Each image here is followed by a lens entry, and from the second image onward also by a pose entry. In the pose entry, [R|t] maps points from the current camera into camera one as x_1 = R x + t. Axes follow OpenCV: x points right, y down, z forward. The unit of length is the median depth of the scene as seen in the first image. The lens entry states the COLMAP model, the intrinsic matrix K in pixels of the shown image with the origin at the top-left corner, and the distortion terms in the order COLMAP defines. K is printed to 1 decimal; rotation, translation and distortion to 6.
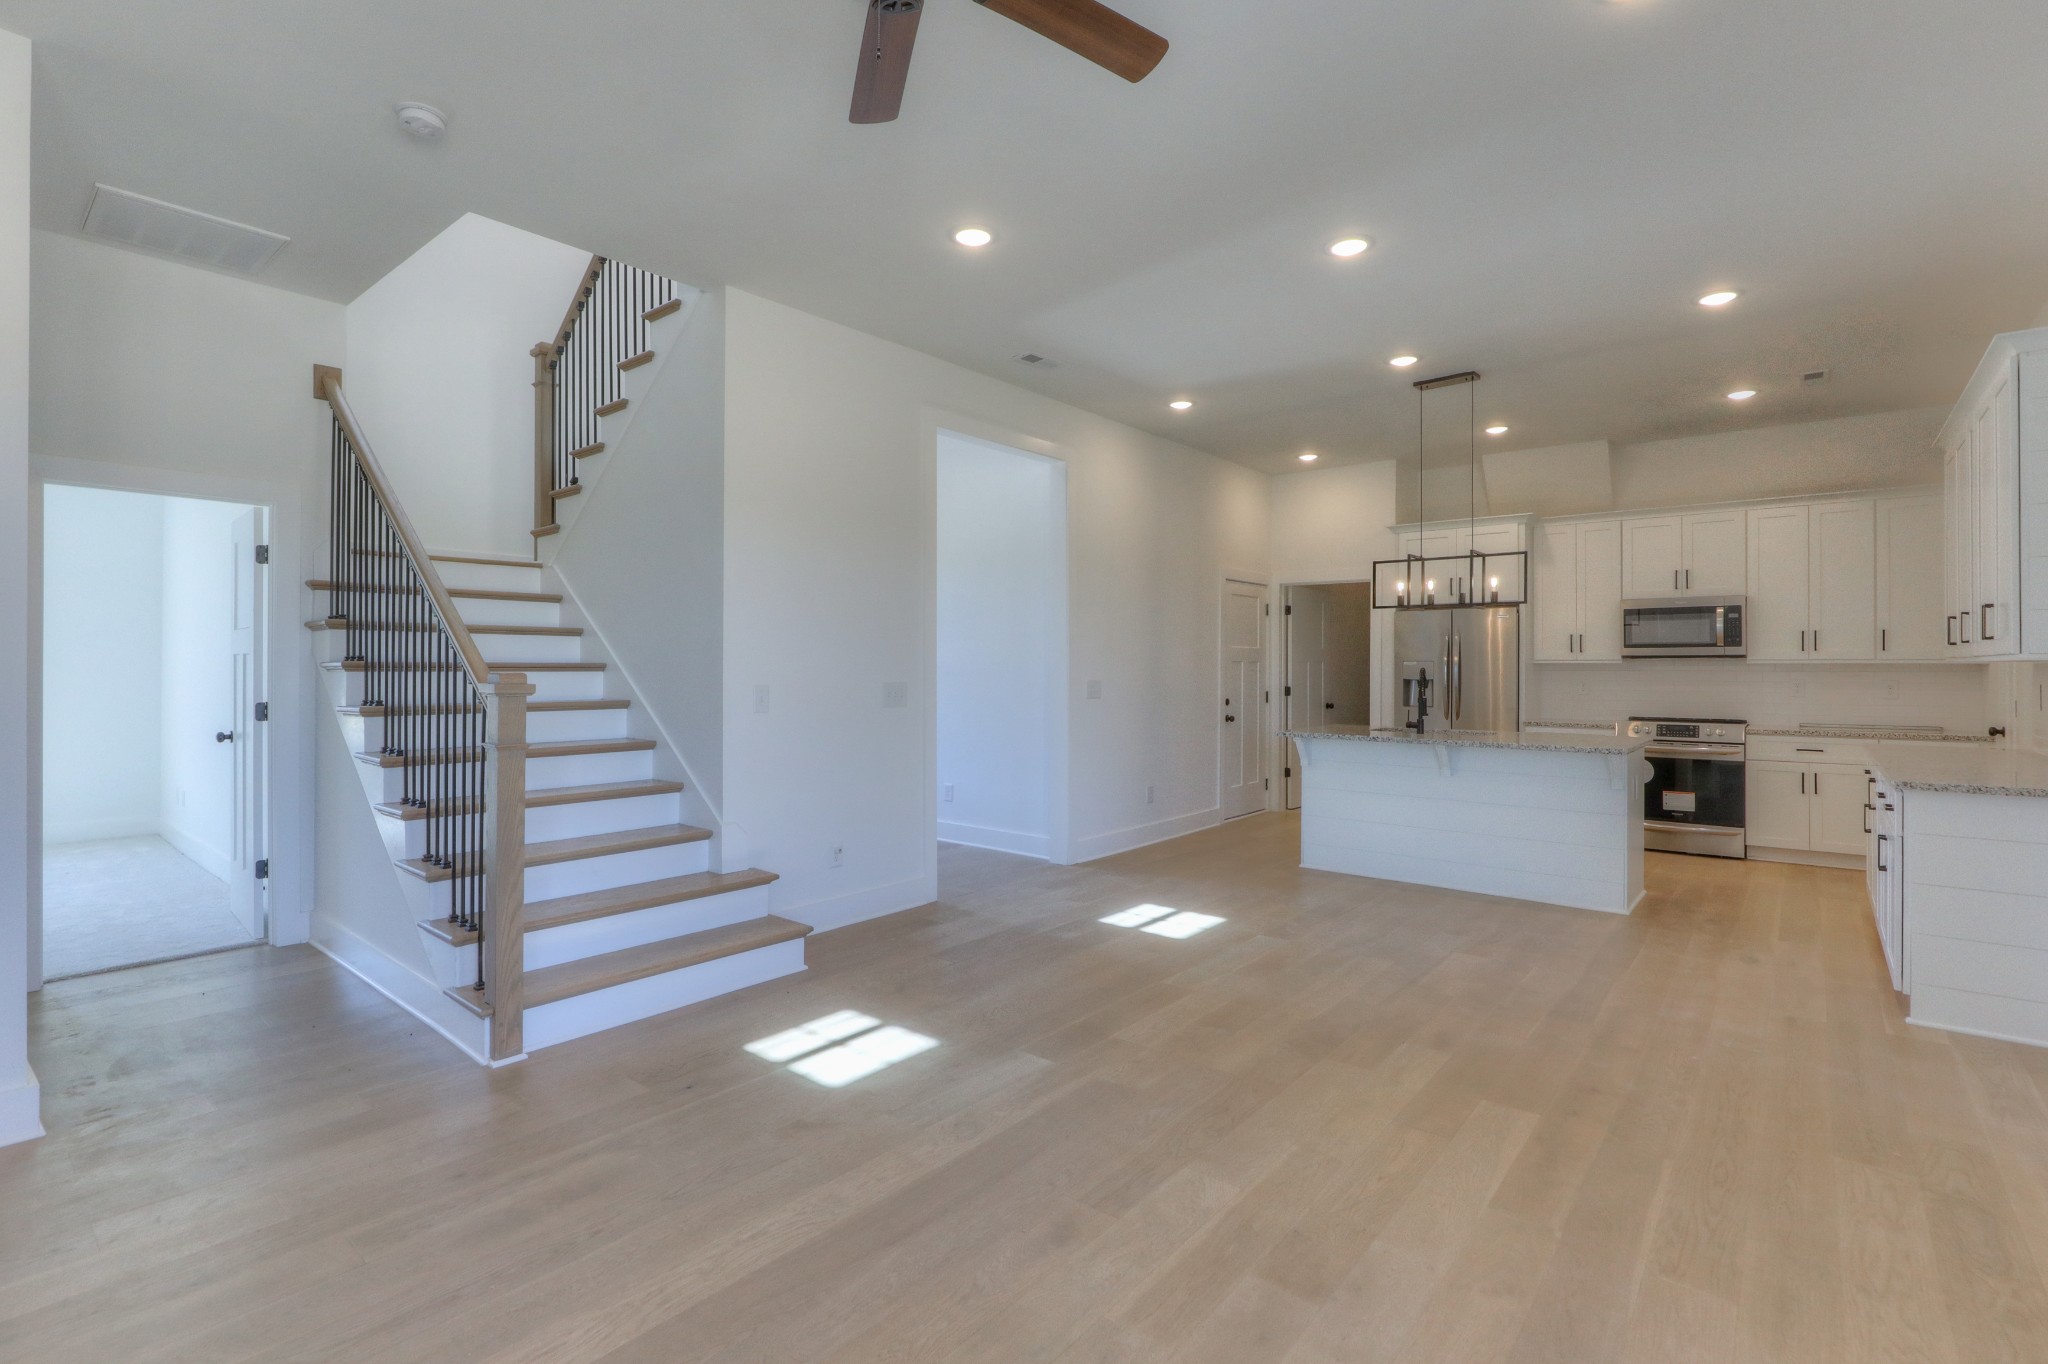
lens RADIAL K [[962.3, 0, 1012.3], [0, 962.3, 675.2], [0, 0, 1]] dist [-0.013180, 0.000050]
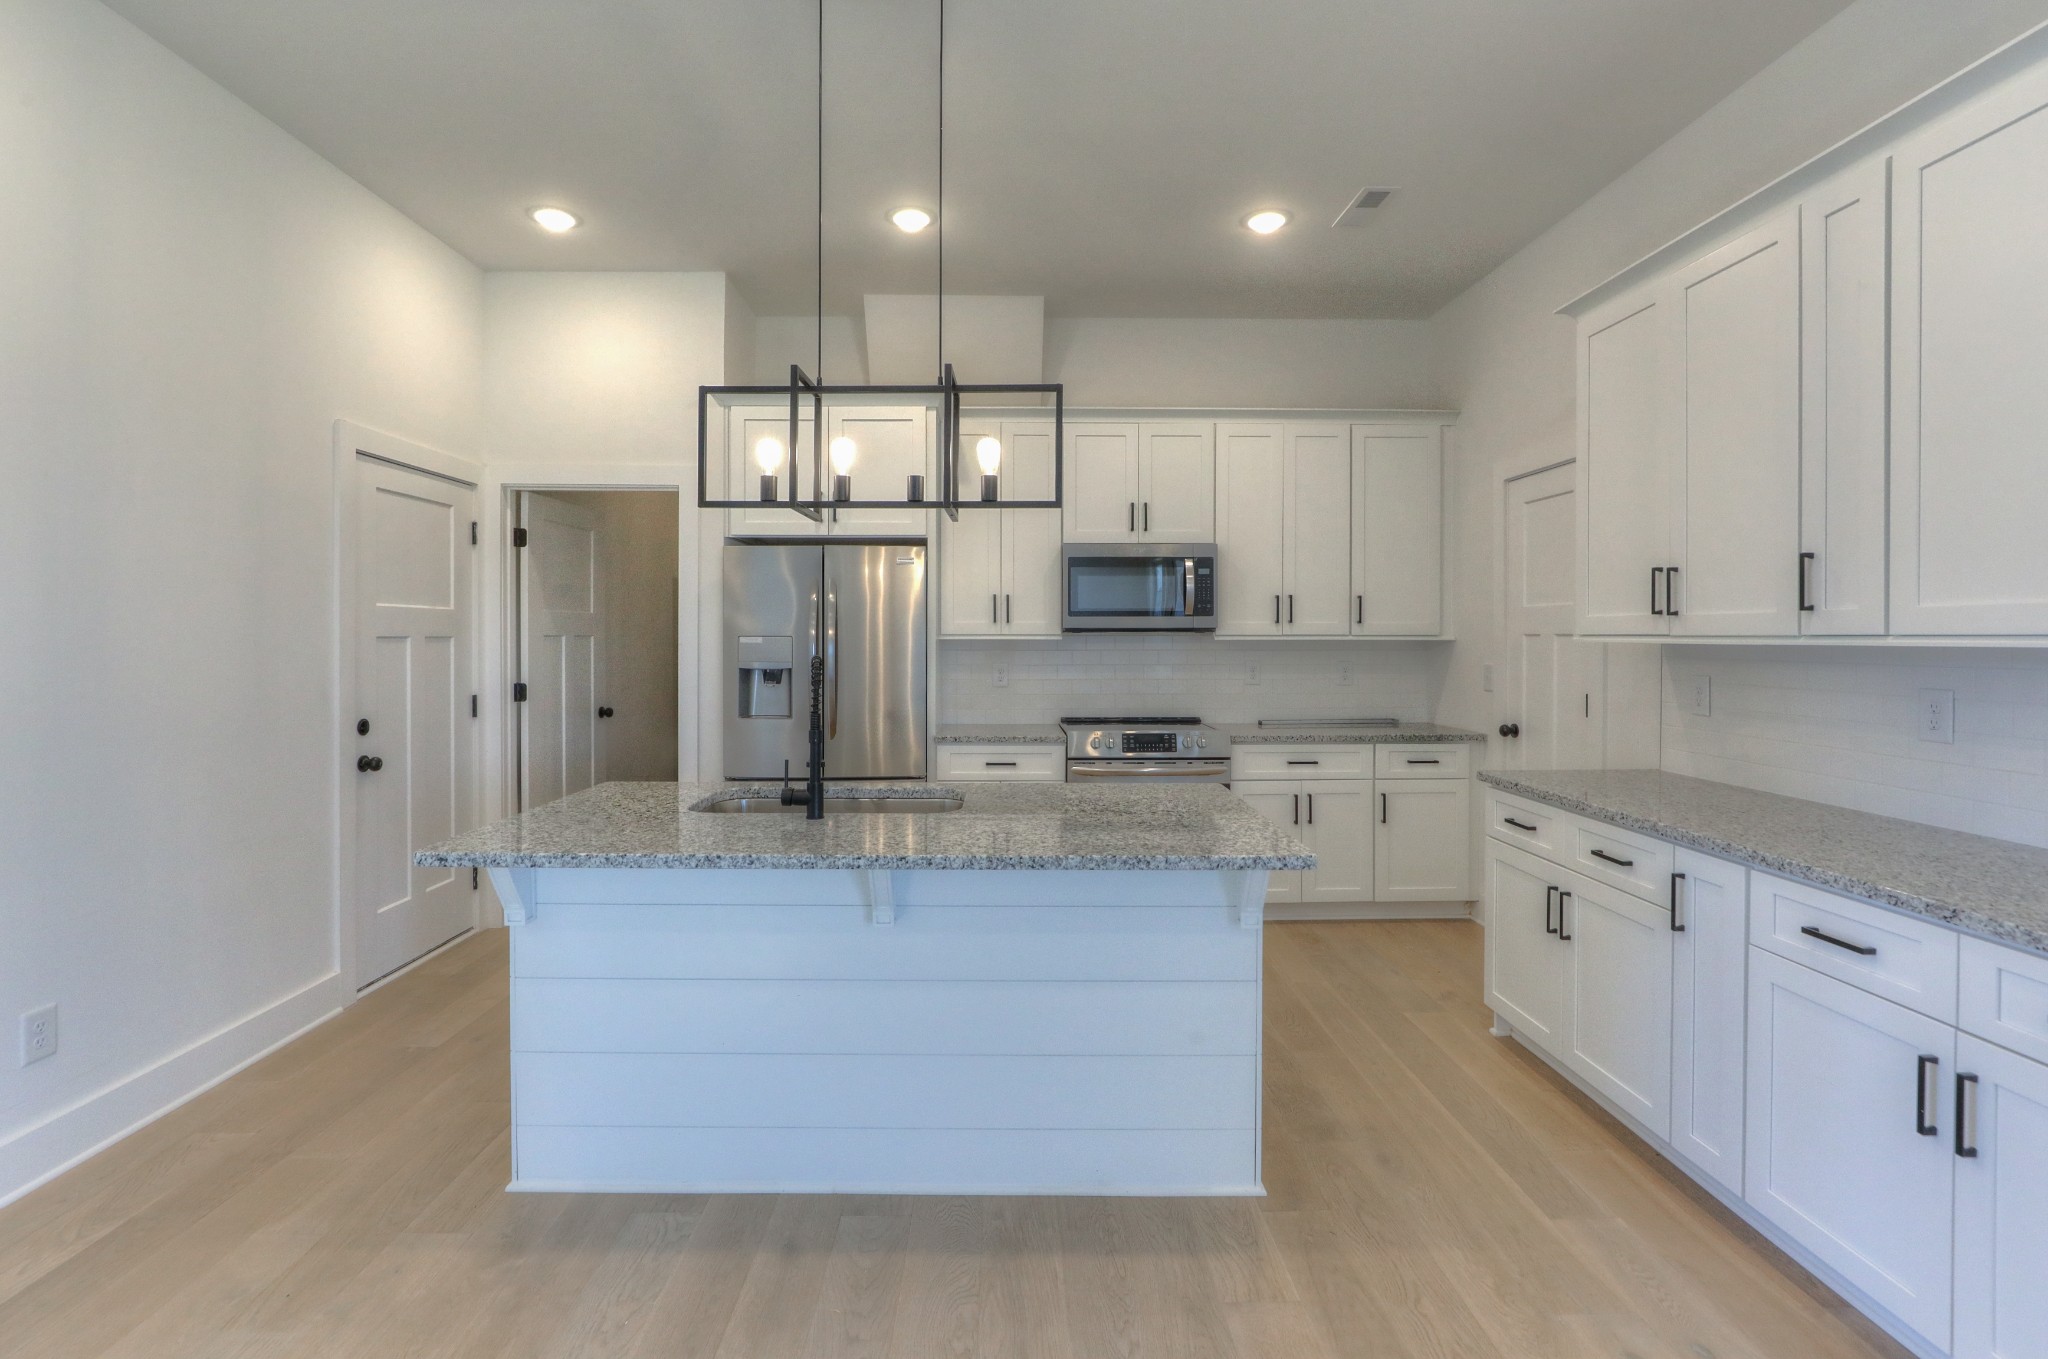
lens RADIAL K [[909.3, 0, 1016.5], [0, 909.3, 638.7], [0, 0, 1]] dist [-0.024365, 0.000008]
pose [[0.745457, -0.002962, 0.666547, 0.202978], [0.006247, 0.999977, -0.002543, -0.012115], [-0.666524, 0.006059, 0.745459, 0.573625]]
